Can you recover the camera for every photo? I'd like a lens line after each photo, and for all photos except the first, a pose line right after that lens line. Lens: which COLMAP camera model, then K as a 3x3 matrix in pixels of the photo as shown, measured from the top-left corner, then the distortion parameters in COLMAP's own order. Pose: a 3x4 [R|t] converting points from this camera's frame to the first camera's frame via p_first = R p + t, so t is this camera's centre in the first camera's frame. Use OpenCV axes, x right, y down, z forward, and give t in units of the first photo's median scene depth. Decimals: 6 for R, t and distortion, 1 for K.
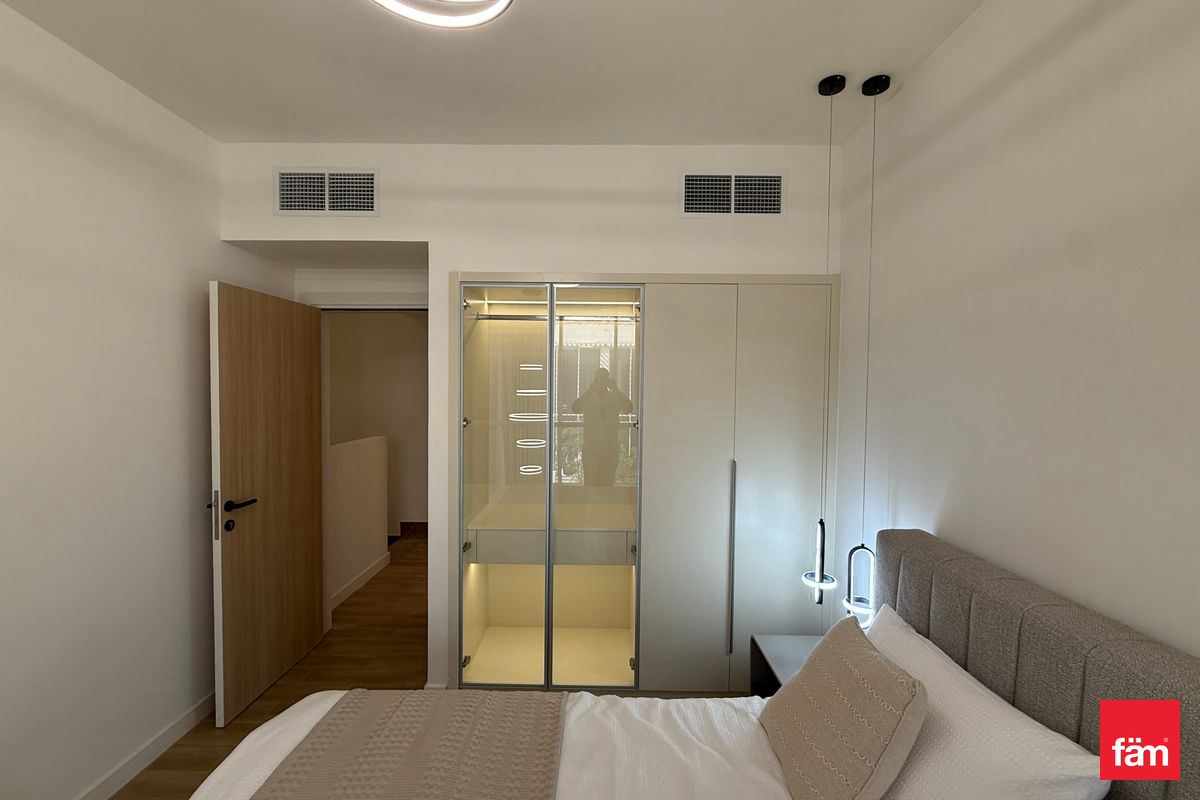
lens RADIAL K [[479.0, 0, 595.8], [0, 479.0, 398.5], [0, 0, 1]] dist [-0.001065, 0.000359]
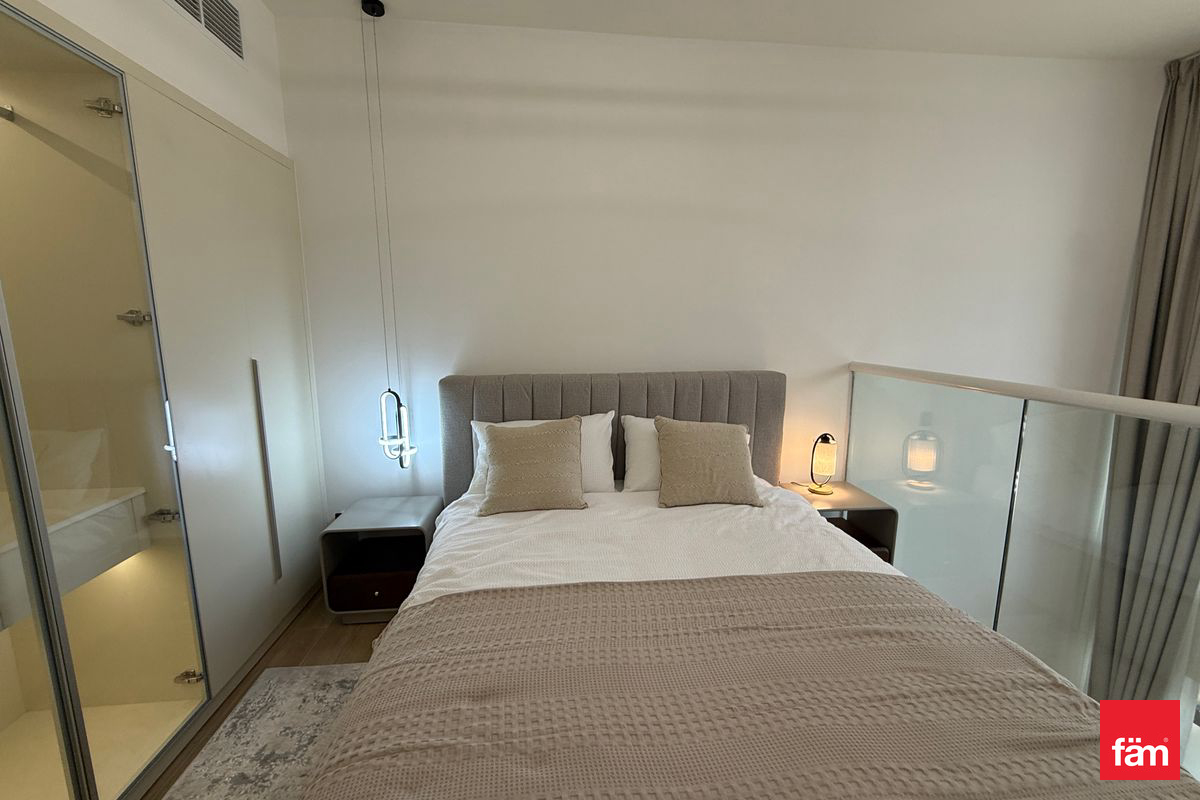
lens RADIAL K [[485.1, 0, 591.3], [0, 485.1, 397.2], [0, 0, 1]] dist [-0.000035, 0.000357]
pose [[-0.106730, -0.167211, 0.980127, -0.609932], [0.032139, 0.984662, 0.171485, 0.068856], [-0.993769, 0.049803, -0.099719, 0.506847]]
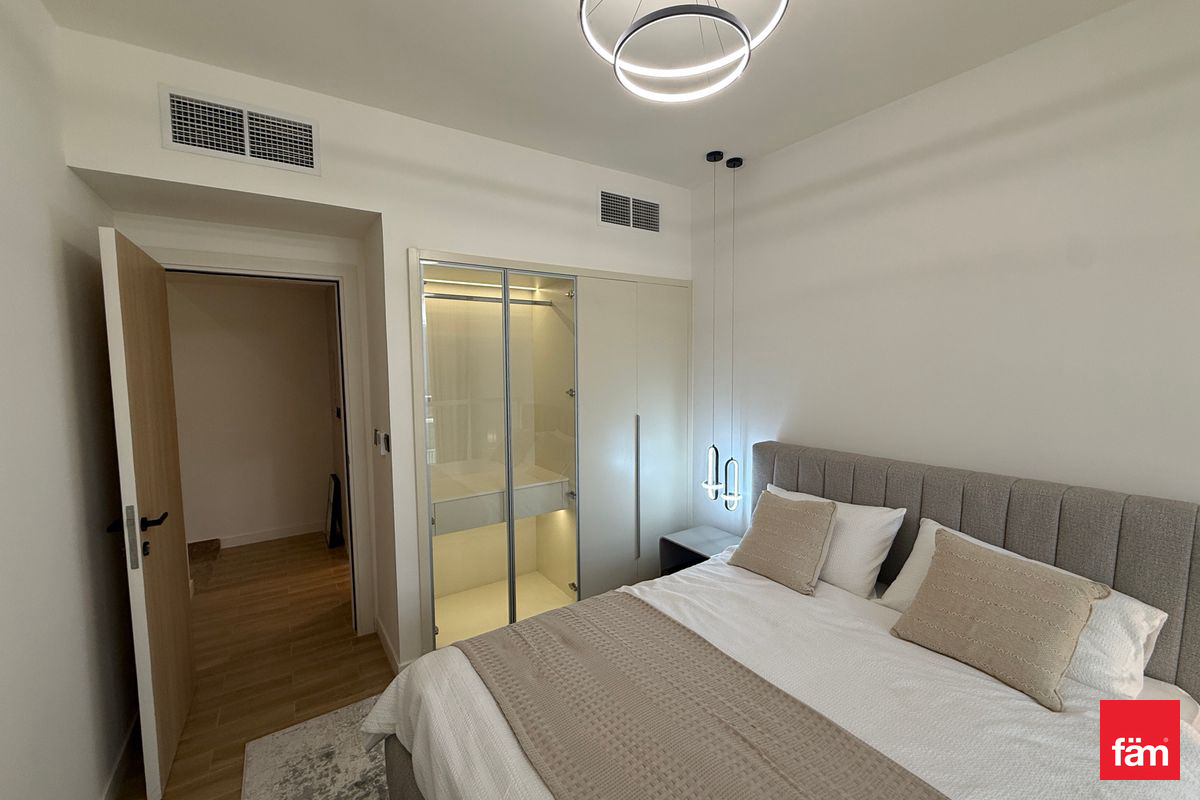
lens RADIAL K [[479.0, 0, 595.8], [0, 479.0, 398.5], [0, 0, 1]] dist [-0.001065, 0.000359]
pose [[0.828310, -0.060897, 0.556951, -0.553729], [0.036653, 0.997836, 0.054592, 0.005896], [-0.559070, -0.024805, 0.828749, -0.042263]]
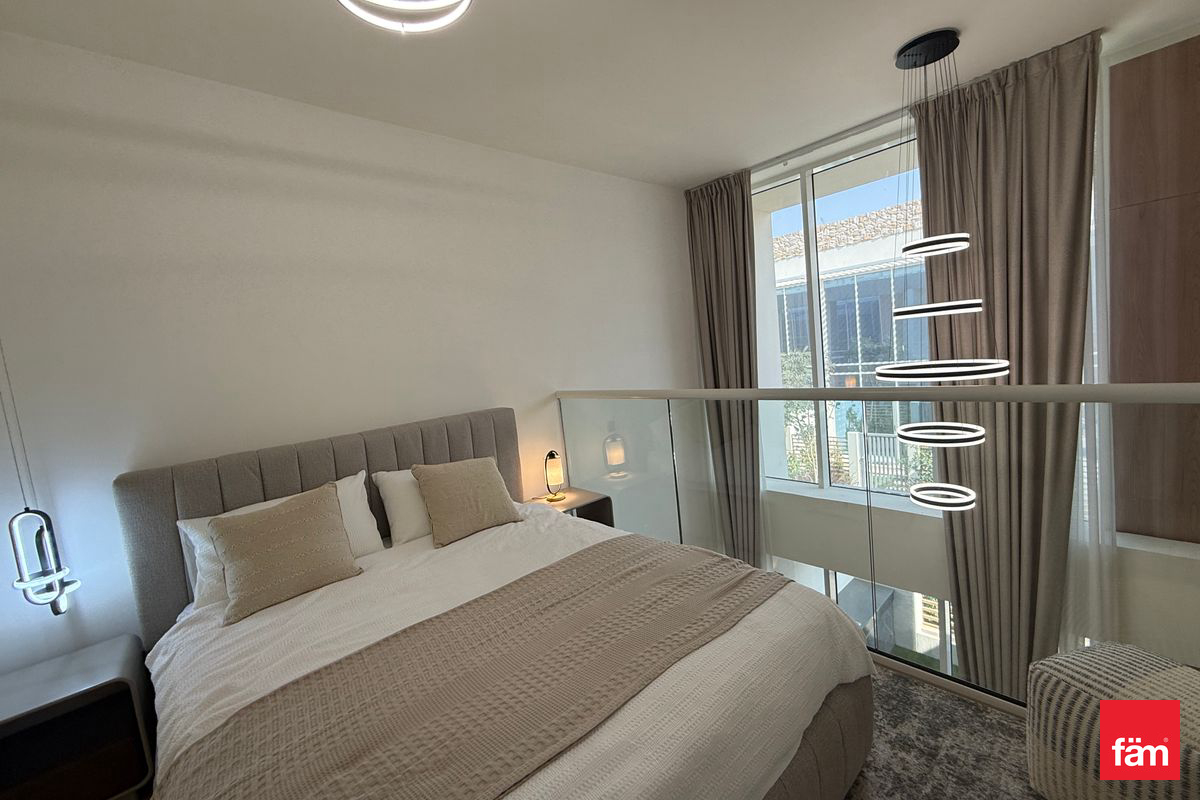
lens RADIAL K [[486.2, 0, 600.0], [0, 486.2, 400.0], [0, 0, 1]] dist [-0.002346, -0.000032]
pose [[-0.680748, -0.016899, 0.732323, -0.680198], [0.114163, 0.985070, 0.128855, 0.057840], [-0.723567, 0.171322, -0.668655, 0.651570]]
